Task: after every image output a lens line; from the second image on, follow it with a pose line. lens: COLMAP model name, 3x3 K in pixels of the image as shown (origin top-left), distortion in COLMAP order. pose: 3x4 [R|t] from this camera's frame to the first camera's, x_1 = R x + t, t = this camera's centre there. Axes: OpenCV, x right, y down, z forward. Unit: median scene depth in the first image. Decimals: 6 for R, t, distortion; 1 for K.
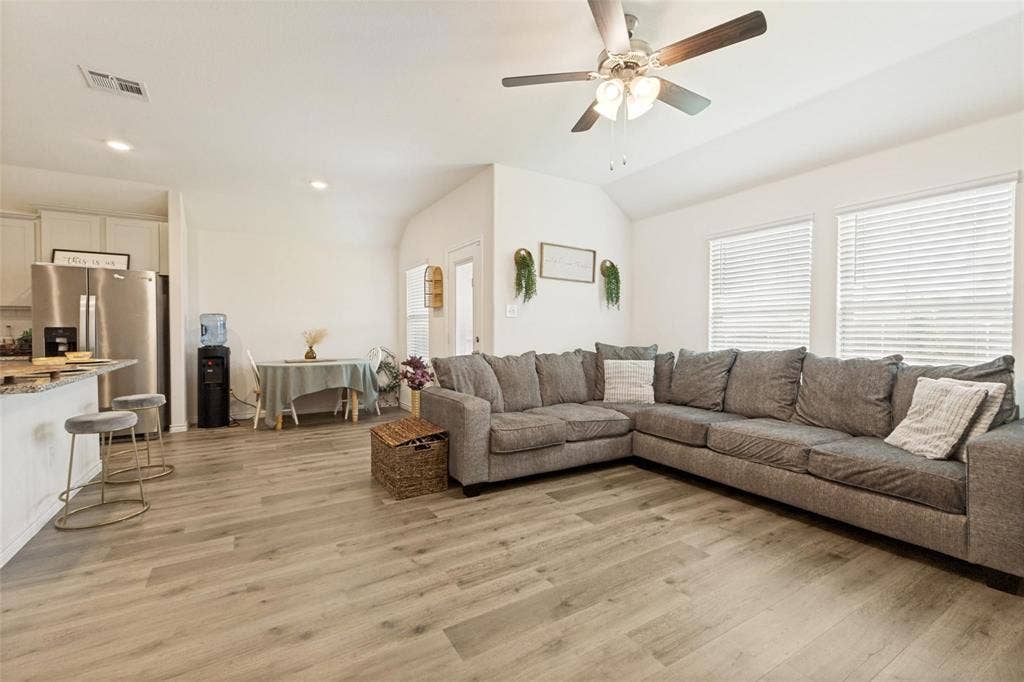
lens RADIAL K [[442.1, 0, 513.8], [0, 442.1, 338.6], [0, 0, 1]] dist [0.008339, -0.001079]
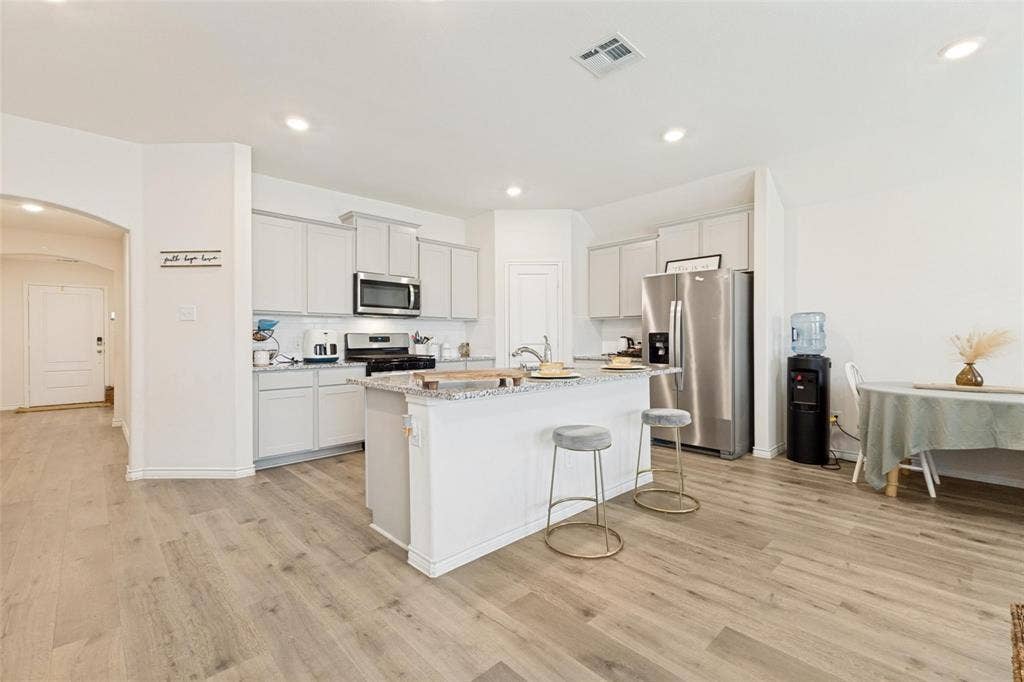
lens RADIAL K [[442.1, 0, 513.8], [0, 442.1, 338.6], [0, 0, 1]] dist [0.008339, -0.001079]
pose [[0.210439, 0.001822, -0.977605, -0.048141], [-0.012898, 0.999916, -0.000913, -0.005869], [0.977522, 0.012801, 0.210445, 0.429247]]
